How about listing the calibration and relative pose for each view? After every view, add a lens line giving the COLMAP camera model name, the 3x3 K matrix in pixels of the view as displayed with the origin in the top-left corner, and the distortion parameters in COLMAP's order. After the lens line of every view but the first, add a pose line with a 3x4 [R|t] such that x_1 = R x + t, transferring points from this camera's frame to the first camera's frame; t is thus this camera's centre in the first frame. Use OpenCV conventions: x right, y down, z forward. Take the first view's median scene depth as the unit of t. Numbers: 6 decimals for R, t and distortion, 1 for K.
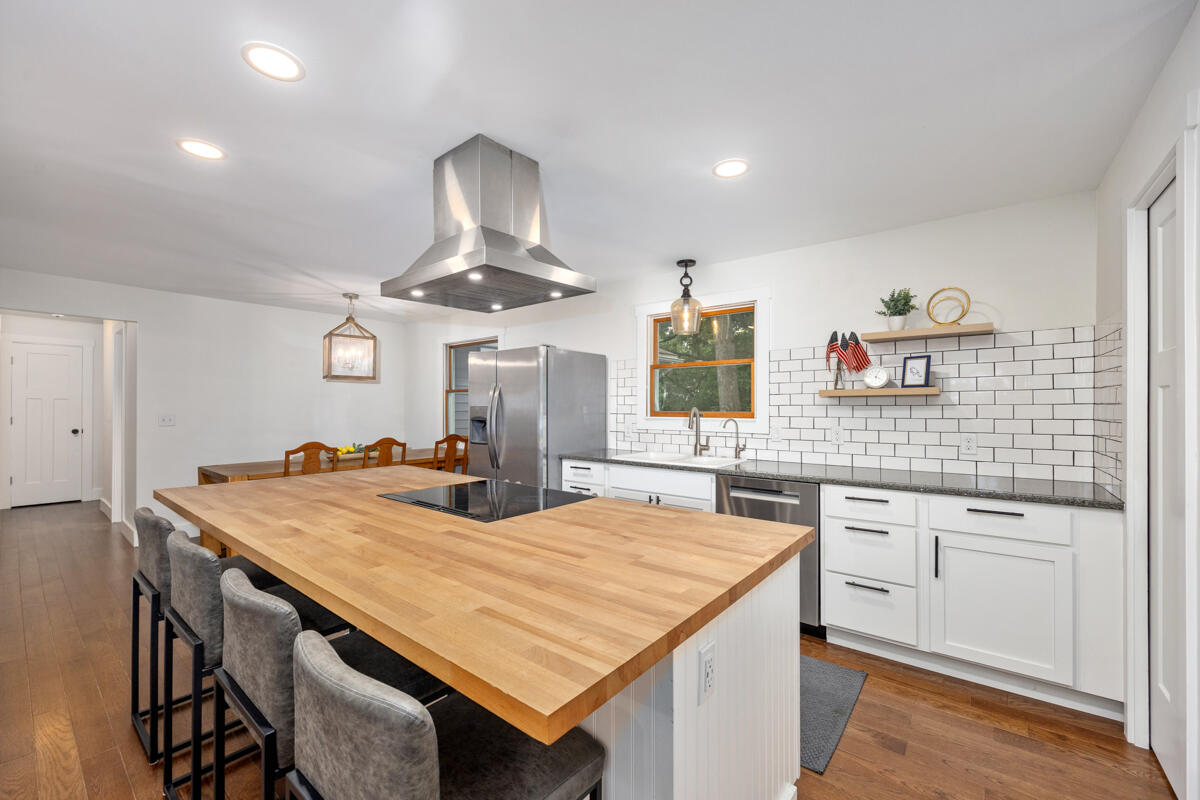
lens RADIAL K [[484.8, 0, 596.7], [0, 484.8, 398.2], [0, 0, 1]] dist [-0.003057, -0.000123]
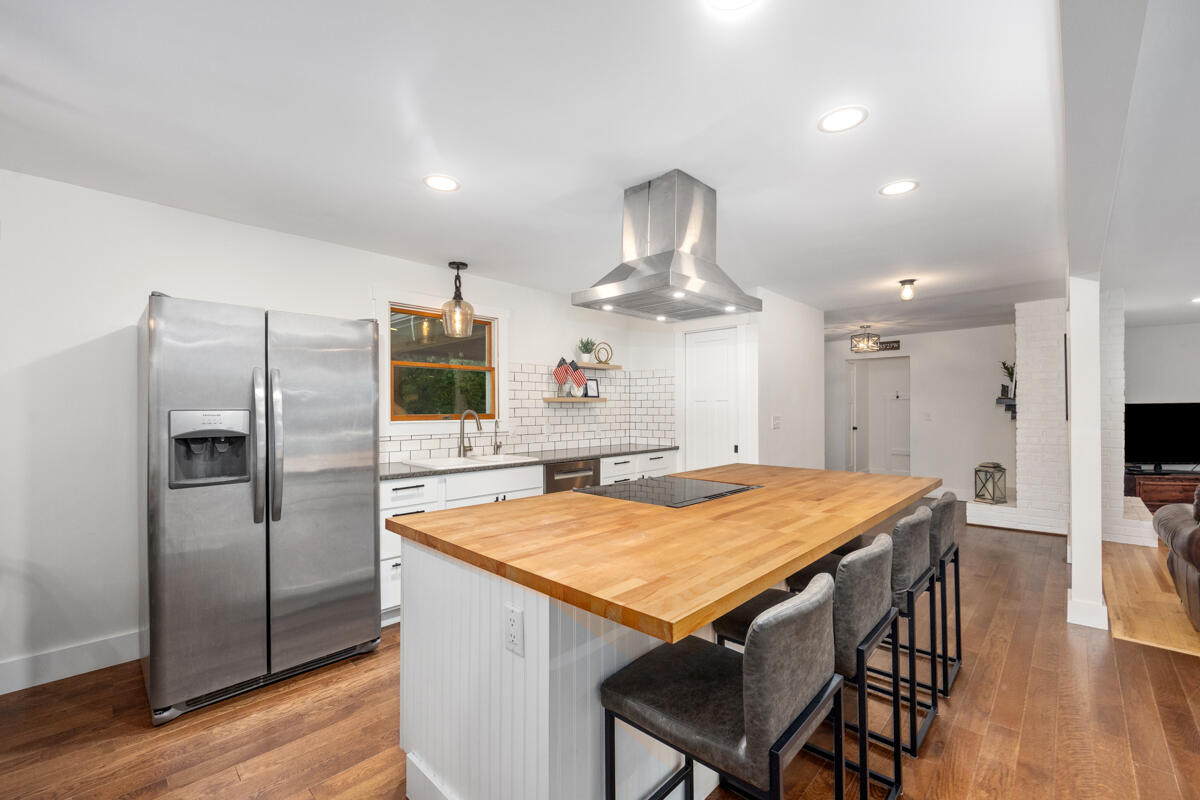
lens RADIAL K [[484.8, 0, 594.3], [0, 484.8, 409.9], [0, 0, 1]] dist [-0.003057, -0.000123]
pose [[0.102594, -0.002380, 0.994720, -0.790337], [-0.013275, 0.999905, 0.003761, 0.011314], [-0.994635, -0.013591, 0.102553, 0.626483]]
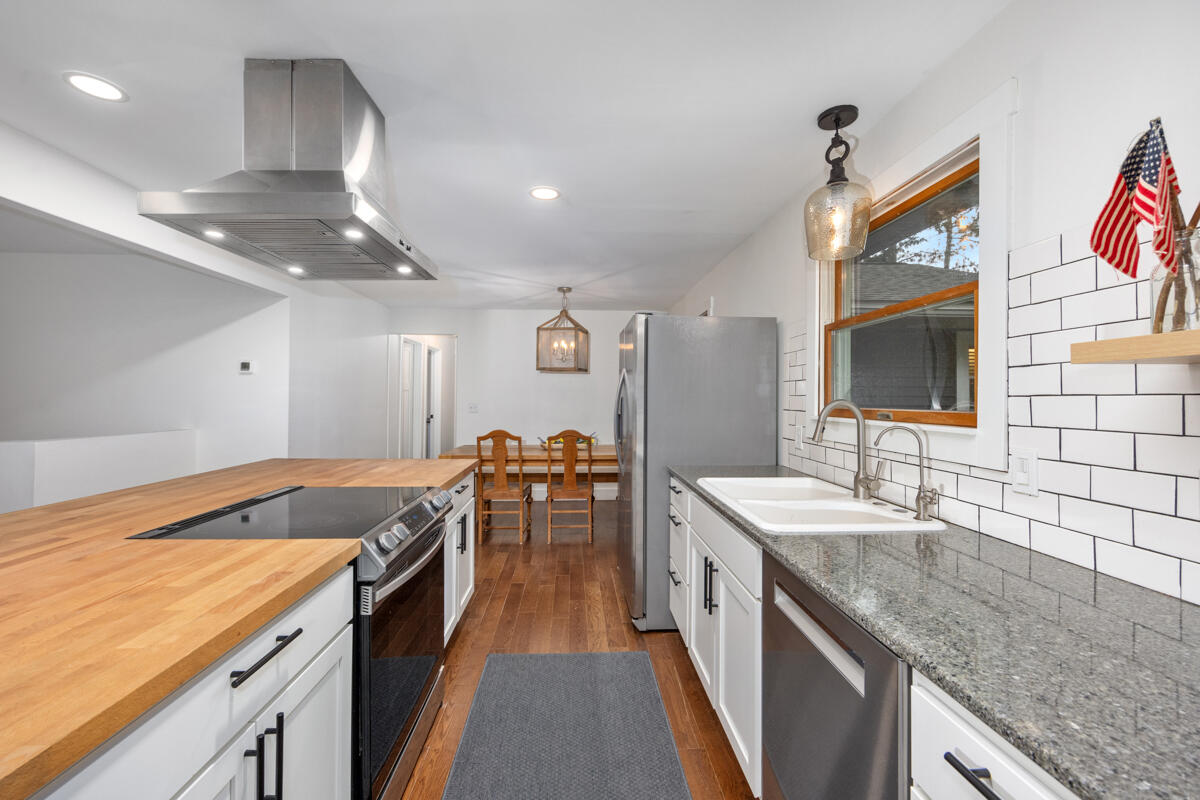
lens RADIAL K [[484.8, 0, 602.4], [0, 484.8, 390.4], [0, 0, 1]] dist [-0.003057, -0.000123]
pose [[0.669319, -0.009623, -0.742913, 0.402863], [0.011064, 0.999934, -0.002984, 0.007870], [0.742893, -0.006223, 0.669382, 0.482464]]
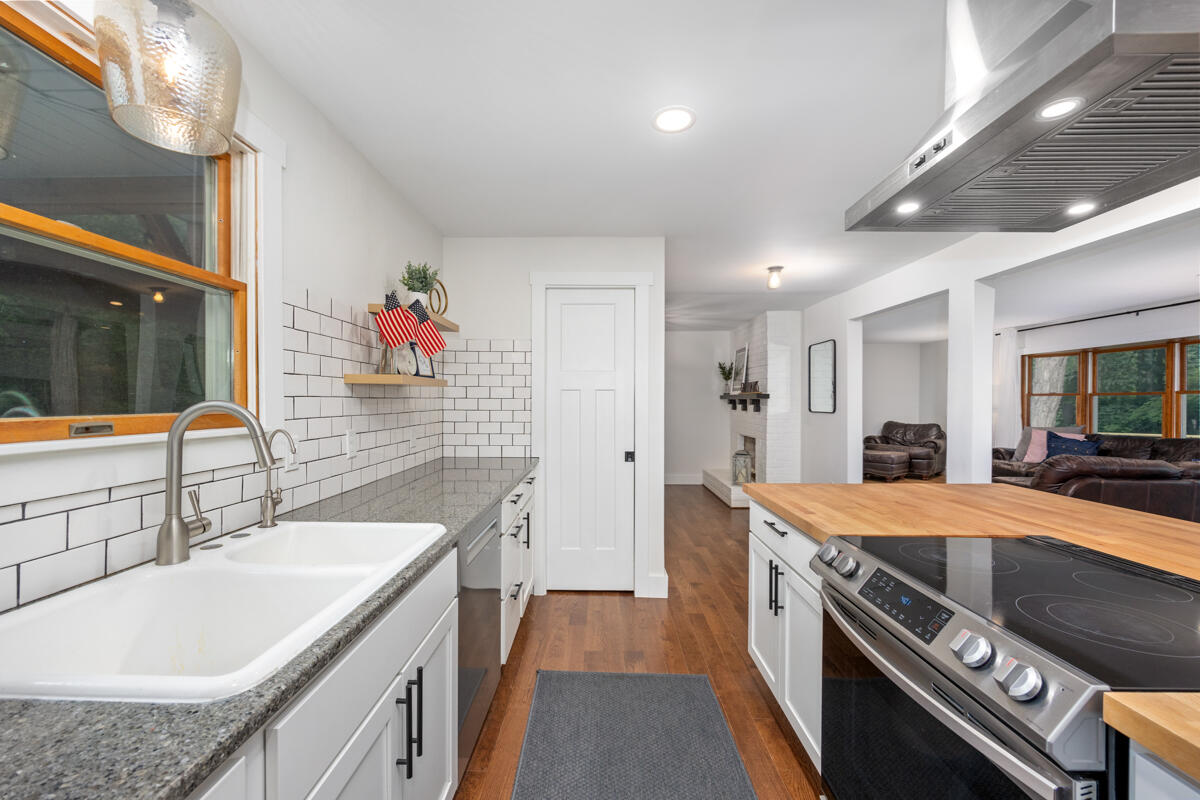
lens RADIAL K [[484.8, 0, 603.7], [0, 484.8, 408.1], [0, 0, 1]] dist [-0.003057, -0.000123]
pose [[-0.611451, -0.011268, 0.791202, -0.196678], [-0.015596, 0.999876, 0.002187, 0.020325], [-0.791129, -0.011002, -0.611551, 0.986224]]
